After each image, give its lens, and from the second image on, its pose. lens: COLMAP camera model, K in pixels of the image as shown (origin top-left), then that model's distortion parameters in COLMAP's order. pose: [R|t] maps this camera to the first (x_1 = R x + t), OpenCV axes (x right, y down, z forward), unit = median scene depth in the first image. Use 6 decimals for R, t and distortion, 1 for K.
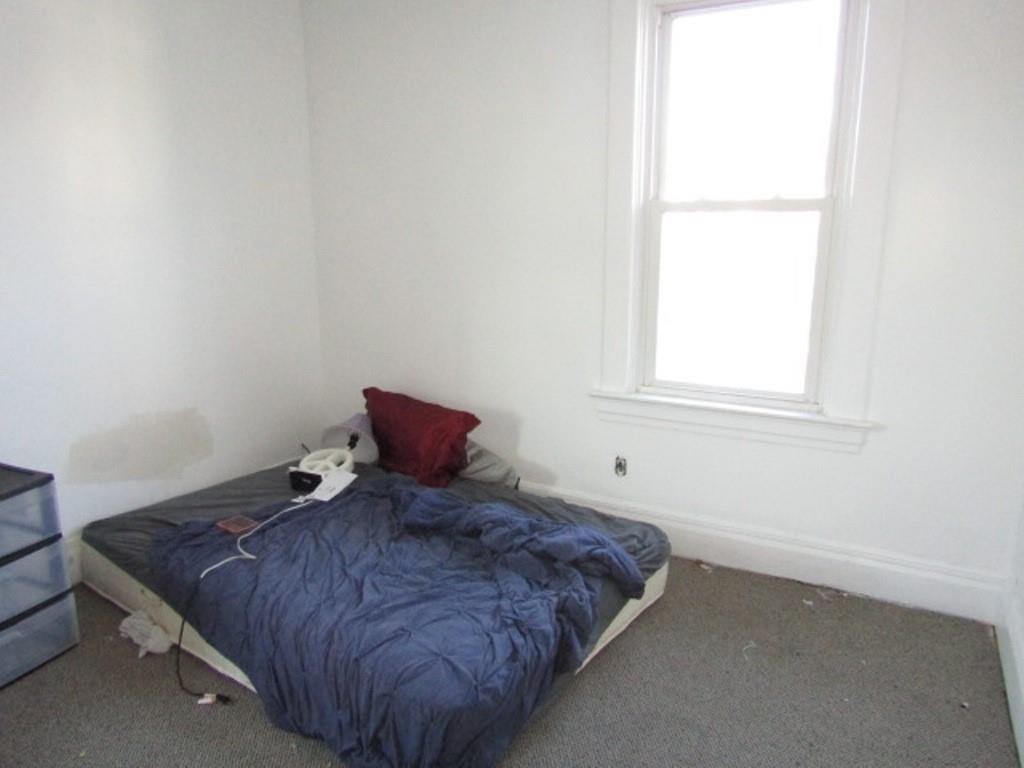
lens RADIAL K [[712.7, 0, 512.0], [0, 712.7, 384.0], [0, 0, 1]] dist [-0.021328, 0.006102]
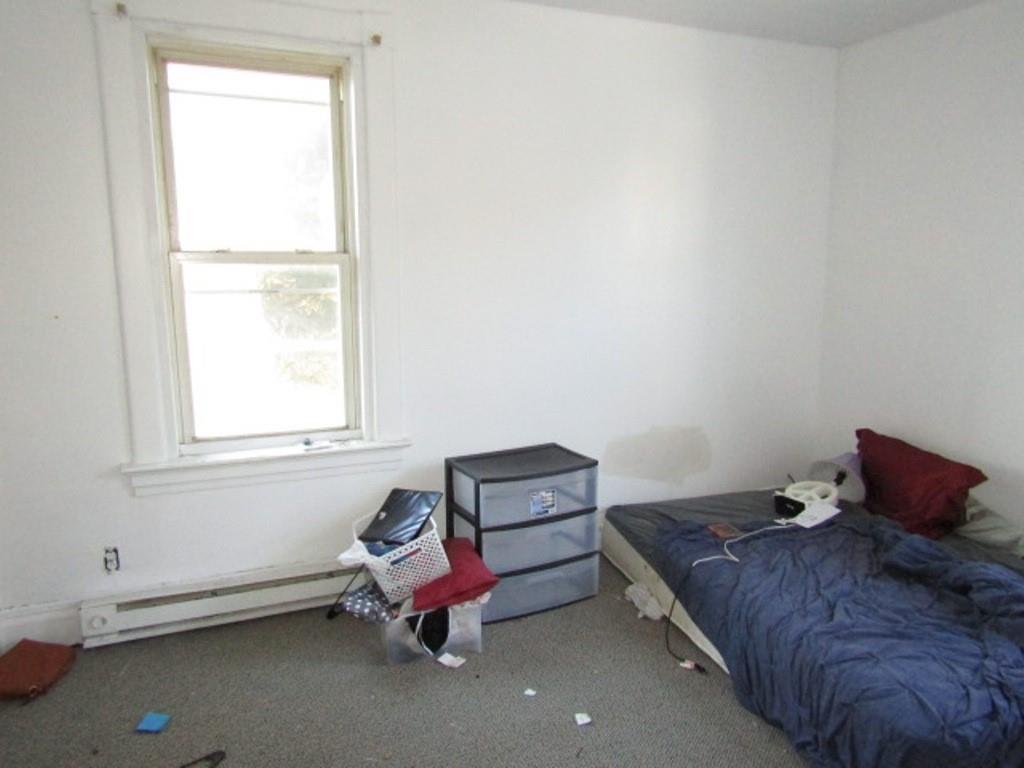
lens RADIAL K [[712.7, 0, 512.0], [0, 712.7, 384.0], [0, 0, 1]] dist [-0.021328, 0.006102]
pose [[0.784970, 0.084121, -0.613796, 0.032567], [-0.117946, 0.992910, -0.014759, 0.021335], [0.608203, 0.083980, 0.789327, -0.156478]]
